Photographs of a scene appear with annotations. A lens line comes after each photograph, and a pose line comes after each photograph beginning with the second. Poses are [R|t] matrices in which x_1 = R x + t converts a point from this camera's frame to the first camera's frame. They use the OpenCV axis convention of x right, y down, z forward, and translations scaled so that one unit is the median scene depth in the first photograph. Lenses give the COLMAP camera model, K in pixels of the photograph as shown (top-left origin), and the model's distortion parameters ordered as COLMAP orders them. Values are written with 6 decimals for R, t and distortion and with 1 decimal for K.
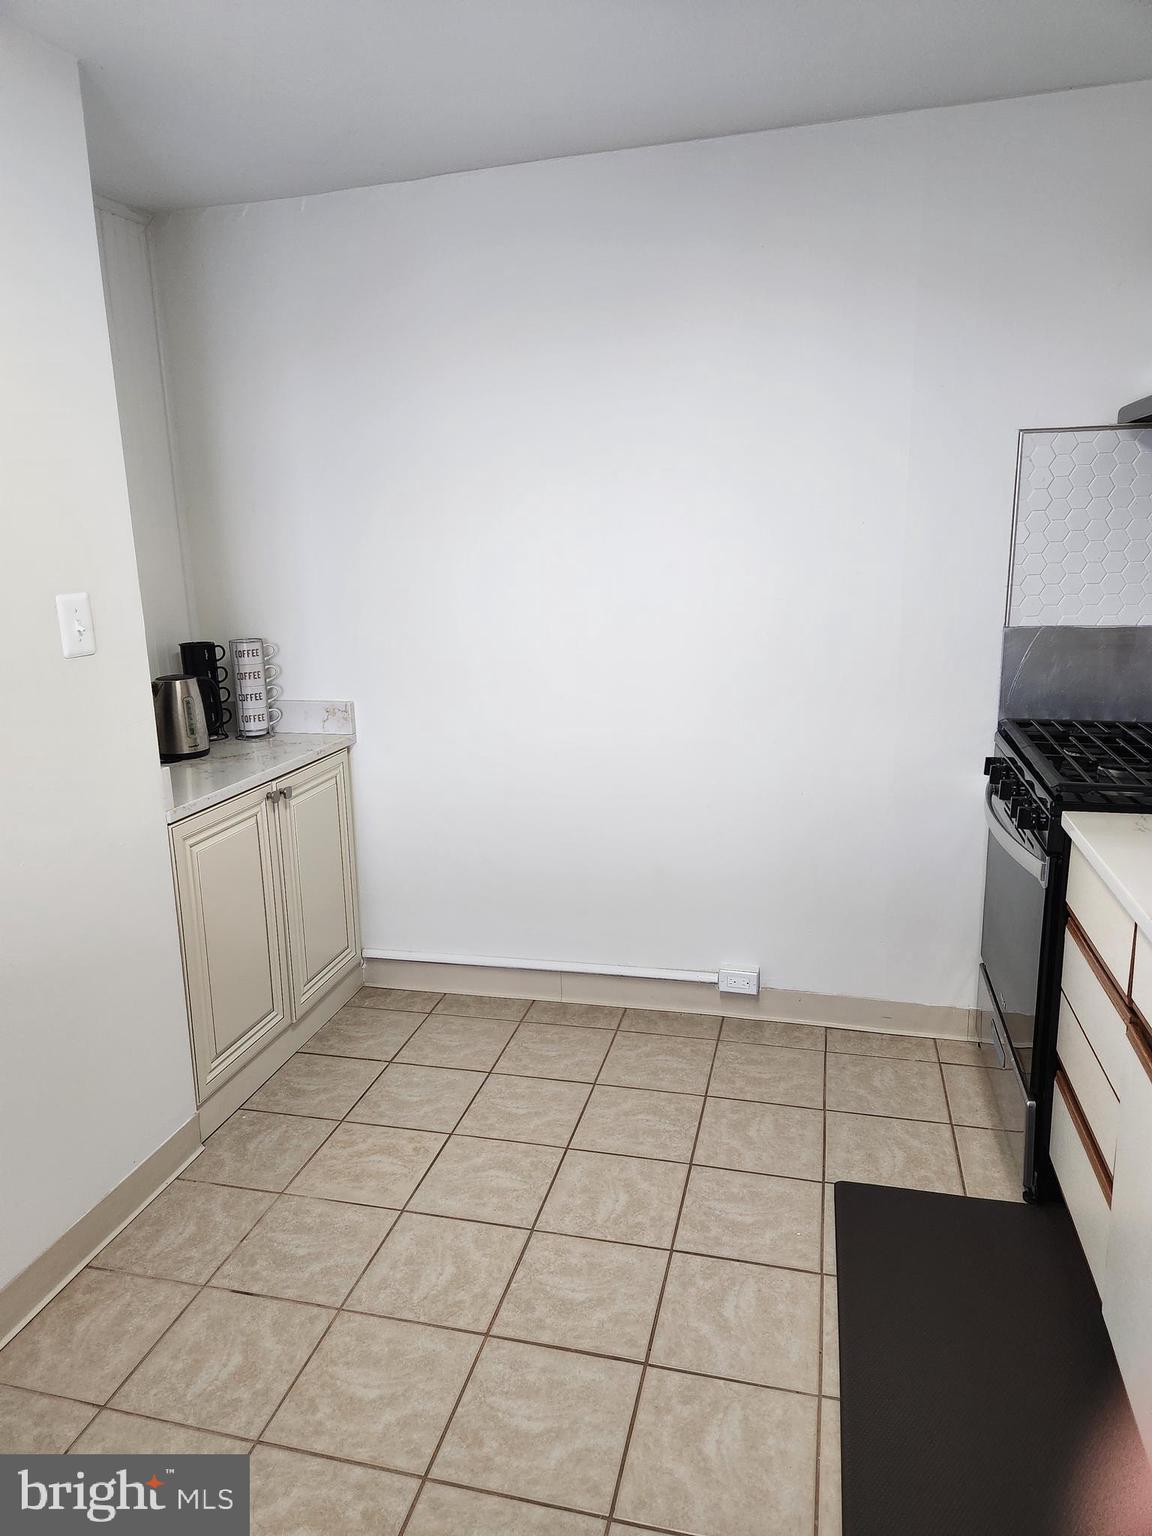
lens RADIAL K [[1015.7, 0, 576.6], [0, 1015.7, 780.0], [0, 0, 1]] dist [0.081218, -0.067117]
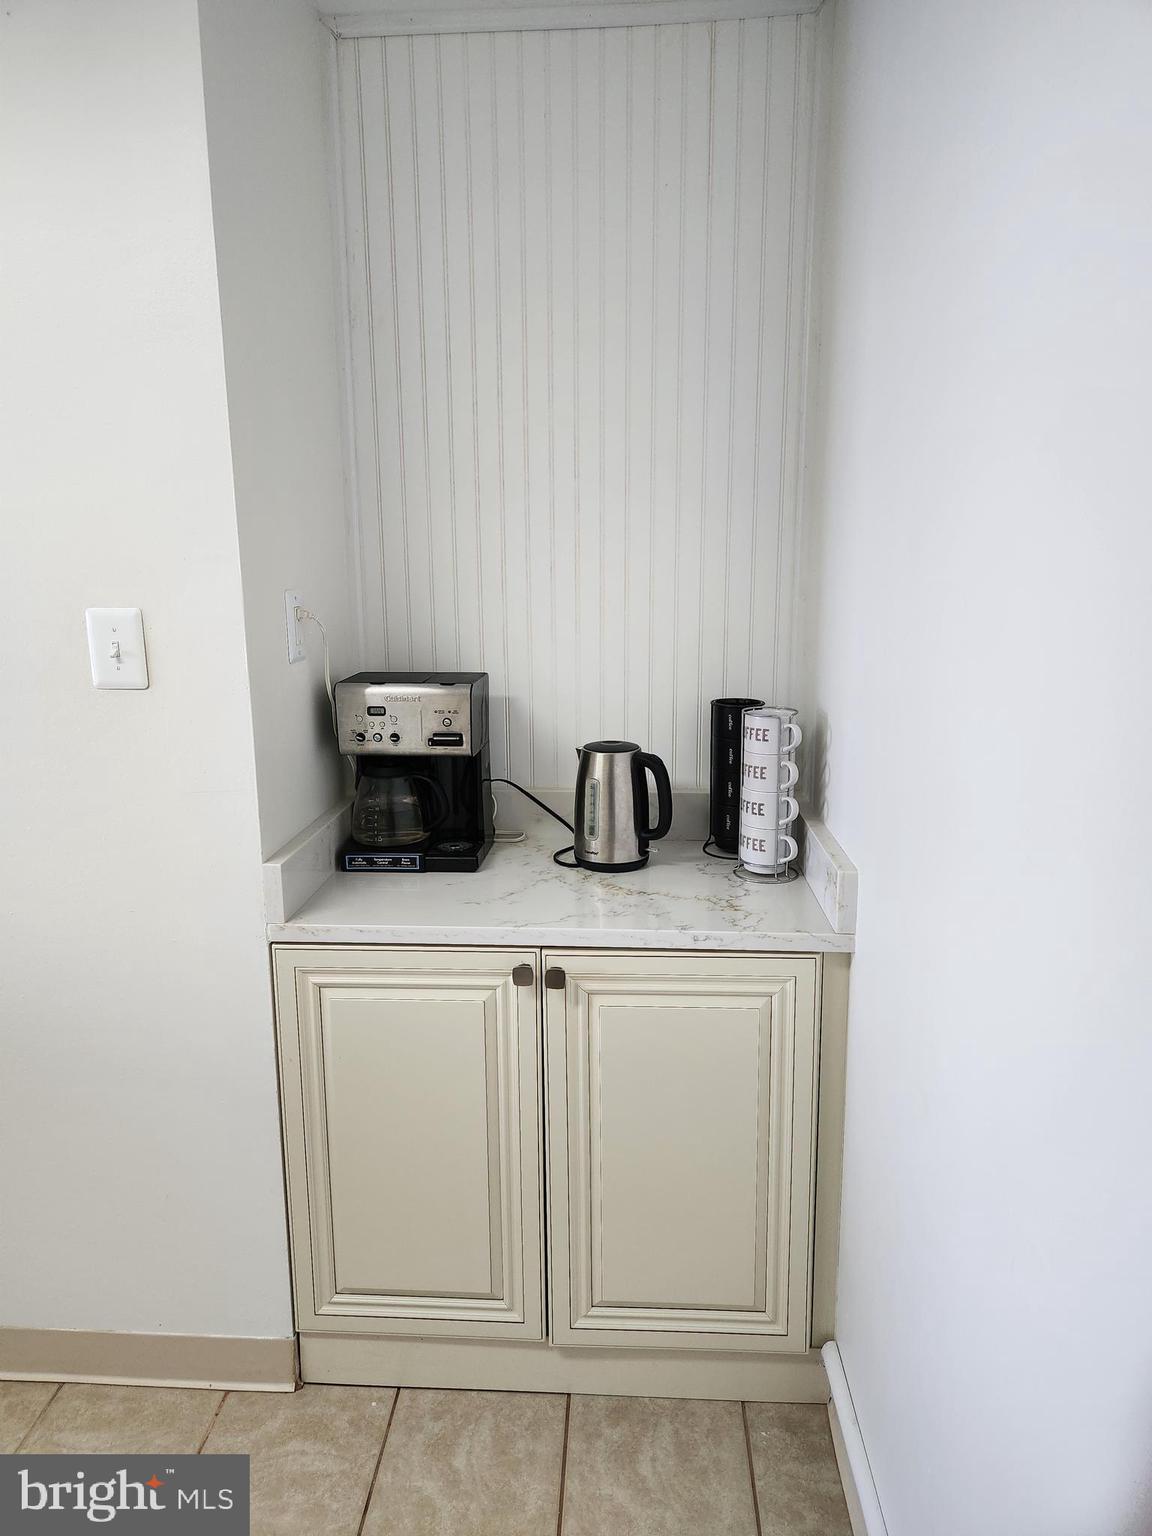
lens RADIAL K [[1015.7, 0, 575.9], [0, 1015.7, 766.0], [0, 0, 1]] dist [0.081218, -0.067117]
pose [[0.179729, 0.225435, -0.957537, 0.256520], [-0.228905, 0.956252, 0.182167, -0.224311], [0.956713, 0.186444, 0.223469, 0.928691]]
